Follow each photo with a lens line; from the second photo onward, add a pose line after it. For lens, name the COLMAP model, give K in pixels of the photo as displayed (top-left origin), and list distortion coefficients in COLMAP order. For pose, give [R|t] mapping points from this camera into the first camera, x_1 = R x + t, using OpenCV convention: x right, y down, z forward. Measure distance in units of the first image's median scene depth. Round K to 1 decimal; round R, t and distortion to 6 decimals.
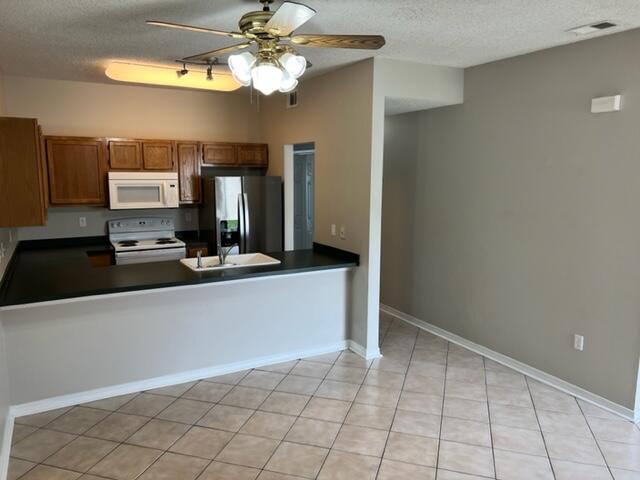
lens RADIAL K [[481.1, 0, 320.0], [0, 481.1, 240.0], [0, 0, 1]] dist [0.007756, -0.000056]
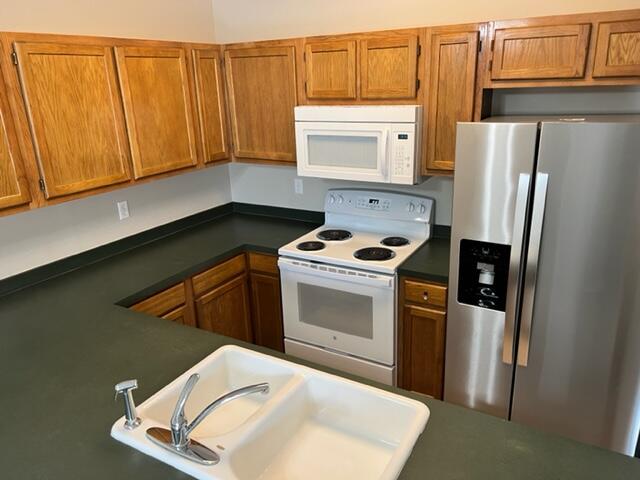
lens RADIAL K [[481.1, 0, 320.0], [0, 481.1, 240.0], [0, 0, 1]] dist [0.007756, -0.000056]
pose [[0.513746, 0.244714, -0.822302, 0.048820], [-0.082651, 0.968117, 0.236470, -0.120214], [0.853952, -0.053521, 0.517592, 0.702943]]
